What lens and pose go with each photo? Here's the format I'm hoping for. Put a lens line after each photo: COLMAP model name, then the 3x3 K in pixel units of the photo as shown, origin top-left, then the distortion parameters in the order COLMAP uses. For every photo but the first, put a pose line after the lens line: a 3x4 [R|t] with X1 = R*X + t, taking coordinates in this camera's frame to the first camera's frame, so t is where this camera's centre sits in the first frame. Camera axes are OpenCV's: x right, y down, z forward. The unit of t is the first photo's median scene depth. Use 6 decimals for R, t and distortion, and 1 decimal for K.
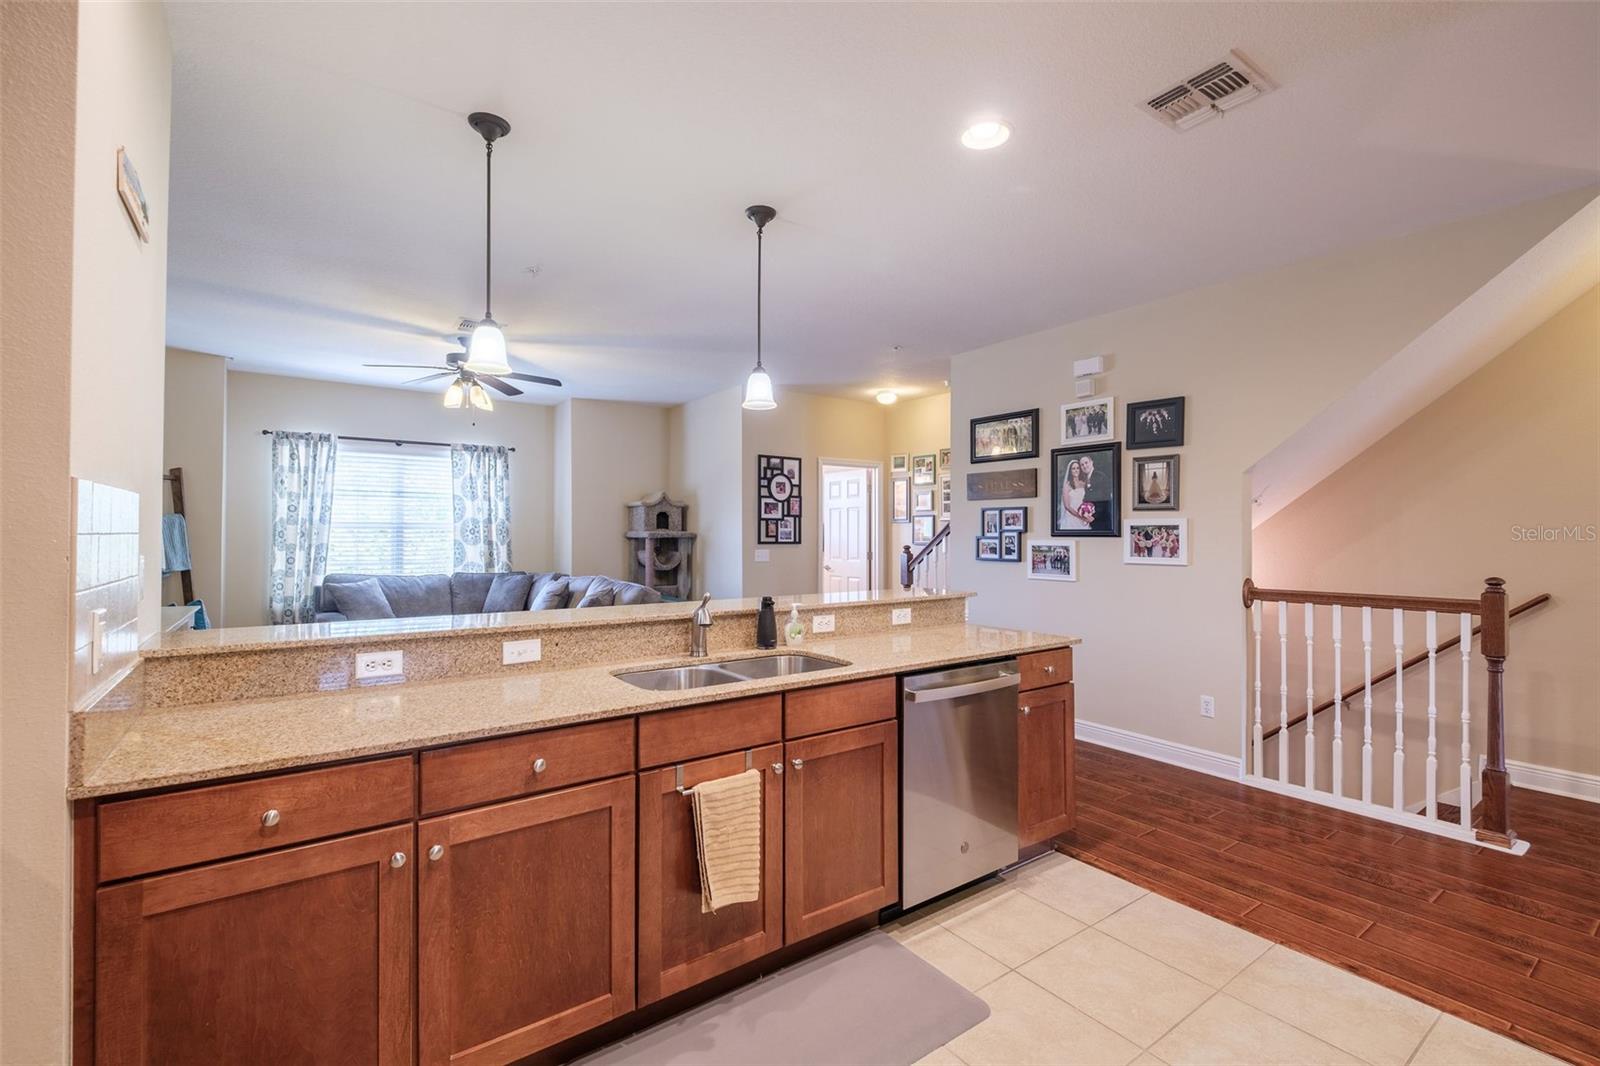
lens RADIAL K [[696.9, 0, 809.3], [0, 696.9, 530.2], [0, 0, 1]] dist [0.005731, -0.005327]
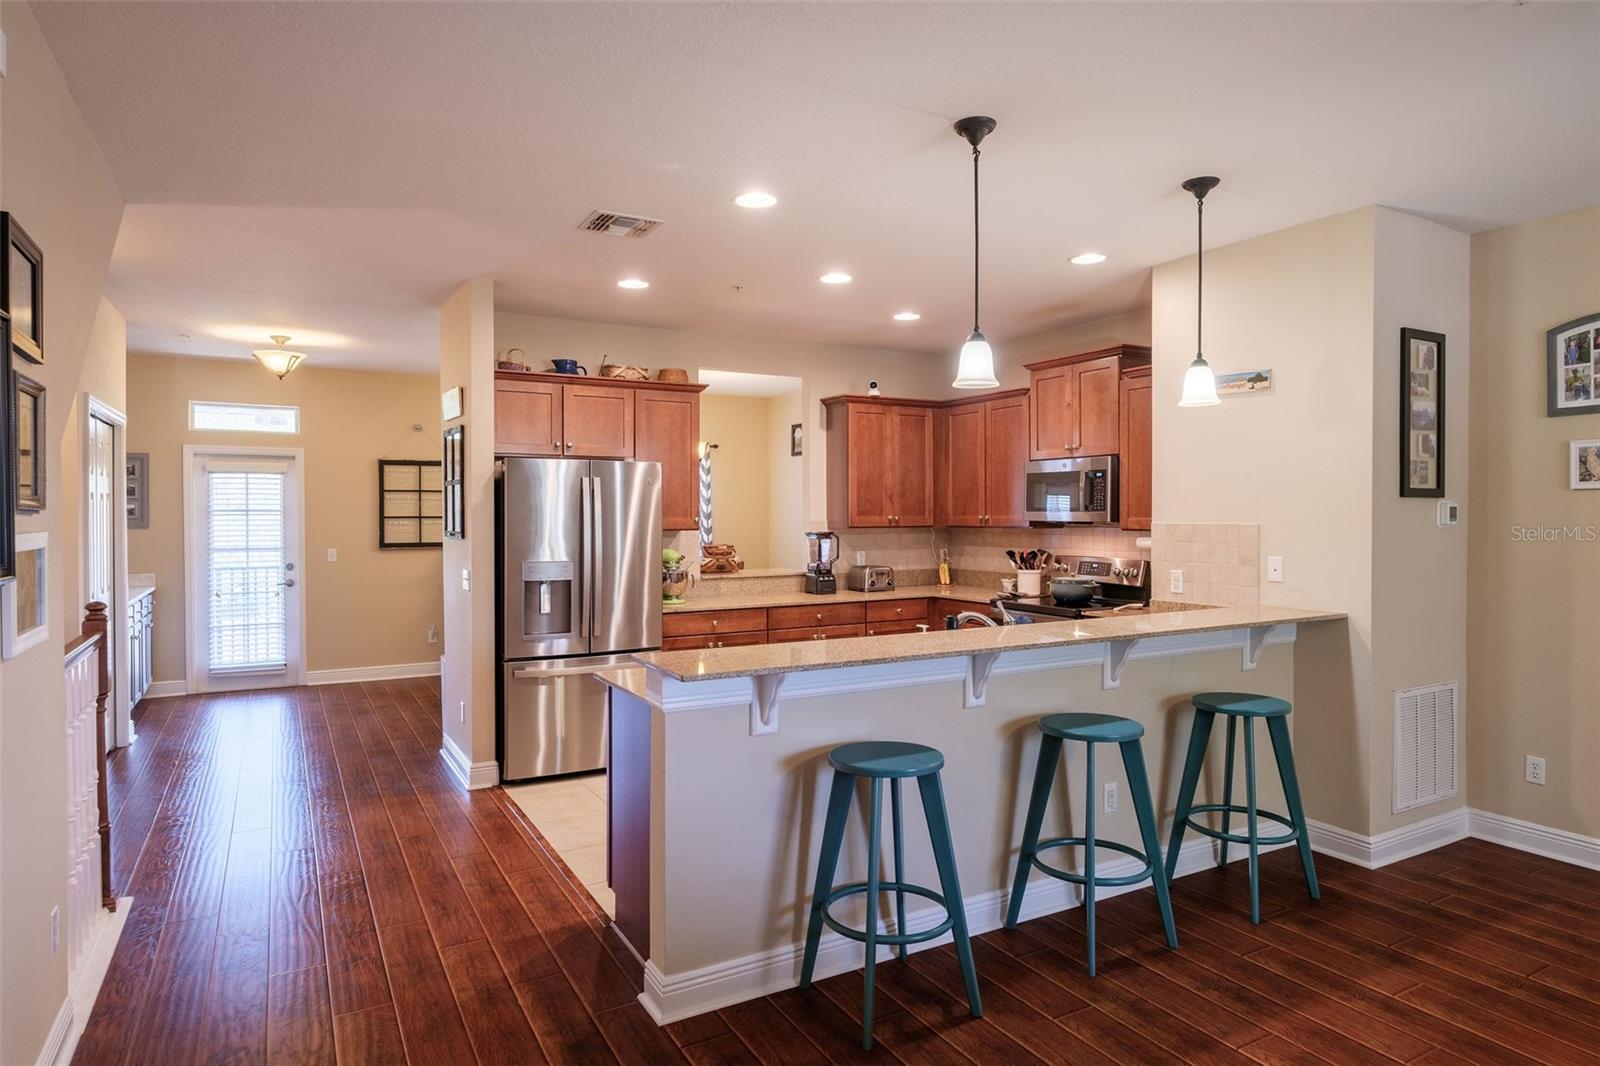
lens RADIAL K [[923.7, 0, 804.4], [0, 923.7, 533.3], [0, 0, 1]] dist [0.003617, 0.002525]
pose [[-0.992645, -0.006388, 0.120892, -0.003608], [-0.004742, 0.999892, 0.013891, -0.015362], [-0.120968, 0.013216, -0.992568, 0.969322]]
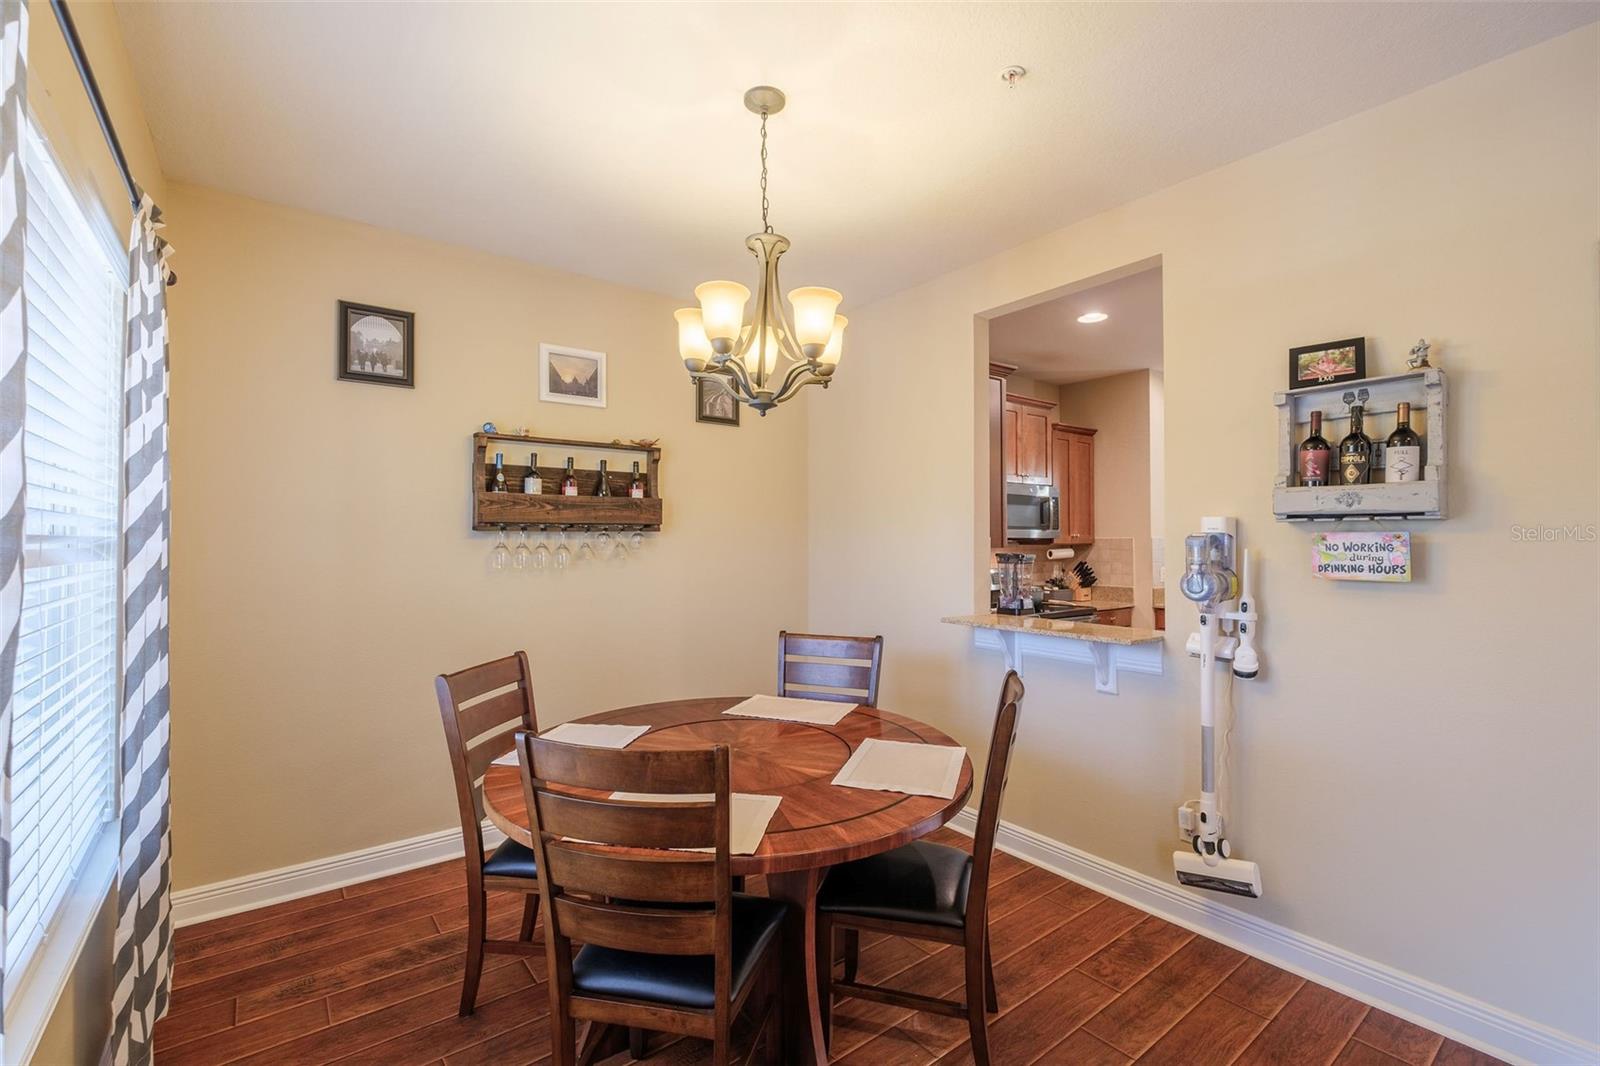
lens RADIAL K [[696.9, 0, 796.3], [0, 696.9, 536.3], [0, 0, 1]] dist [0.005731, -0.005327]
pose [[0.011687, -0.010945, -0.999872, 0.663598], [0.010433, 0.999887, -0.010823, -0.011691], [0.999877, -0.010305, 0.011800, -0.266416]]
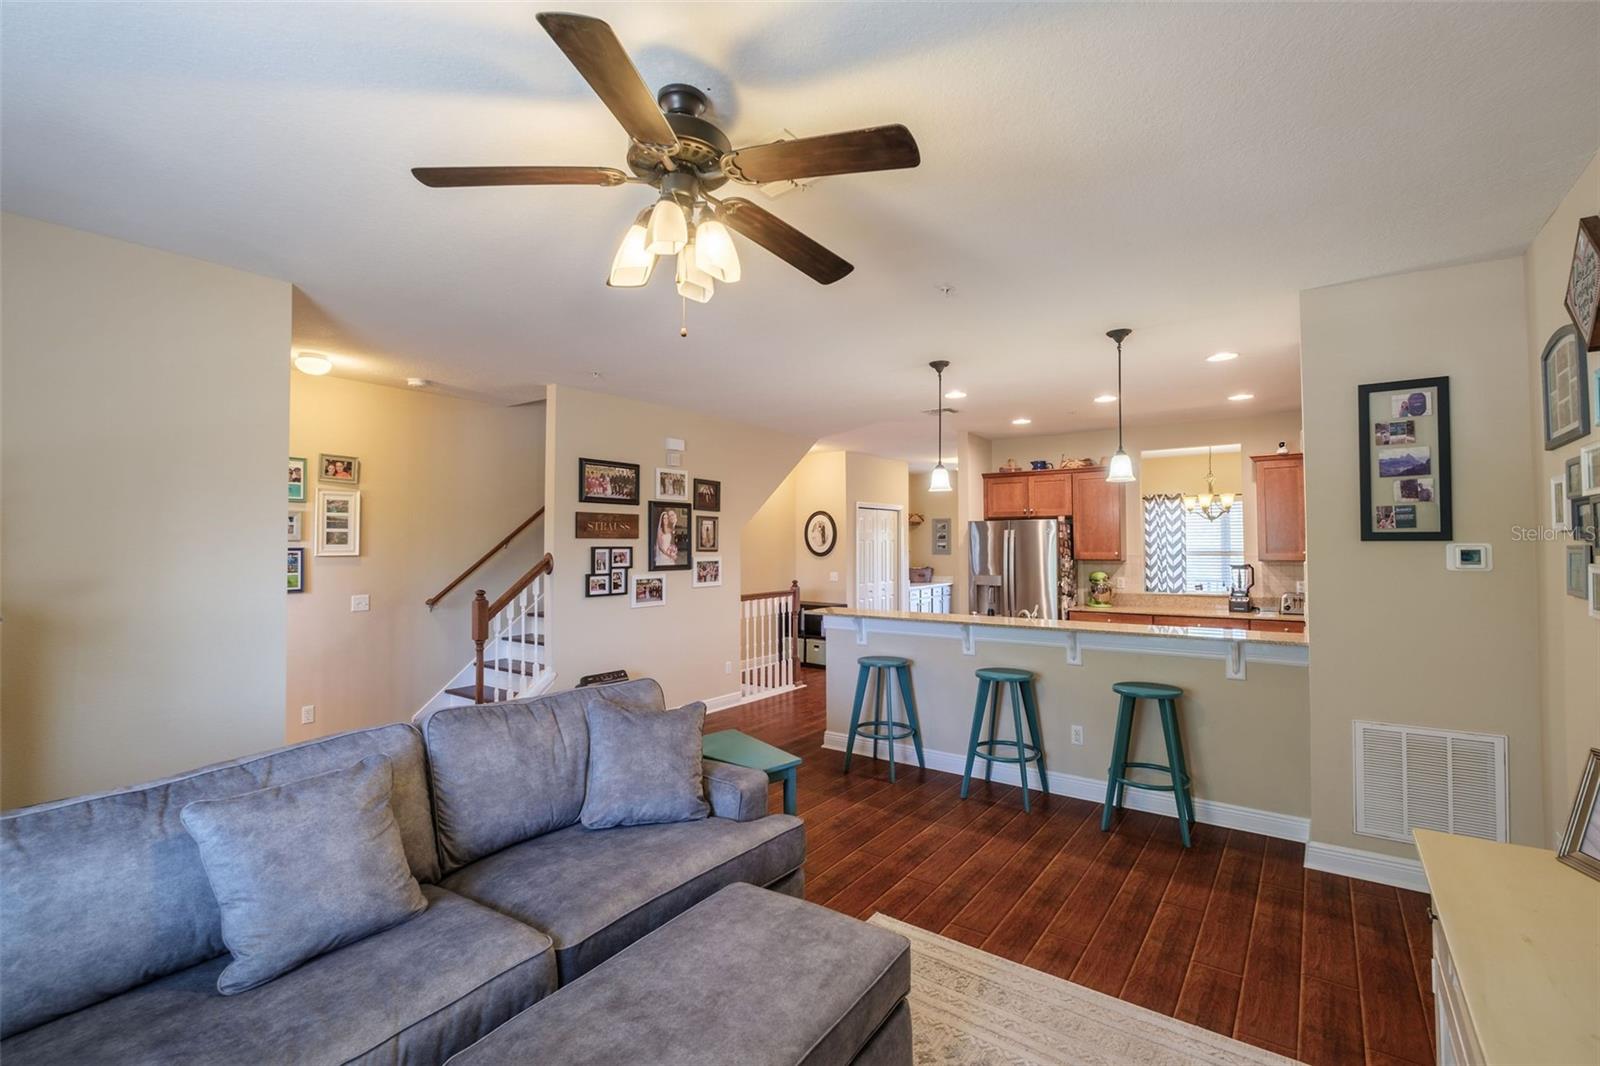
lens RADIAL K [[696.9, 0, 797.3], [0, 696.9, 532.9], [0, 0, 1]] dist [0.005731, -0.005327]
pose [[-0.295880, 0.014684, 0.955112, -0.688648], [-0.001763, 0.999872, -0.015918, -0.030112], [-0.955224, -0.006394, -0.295816, 0.844345]]
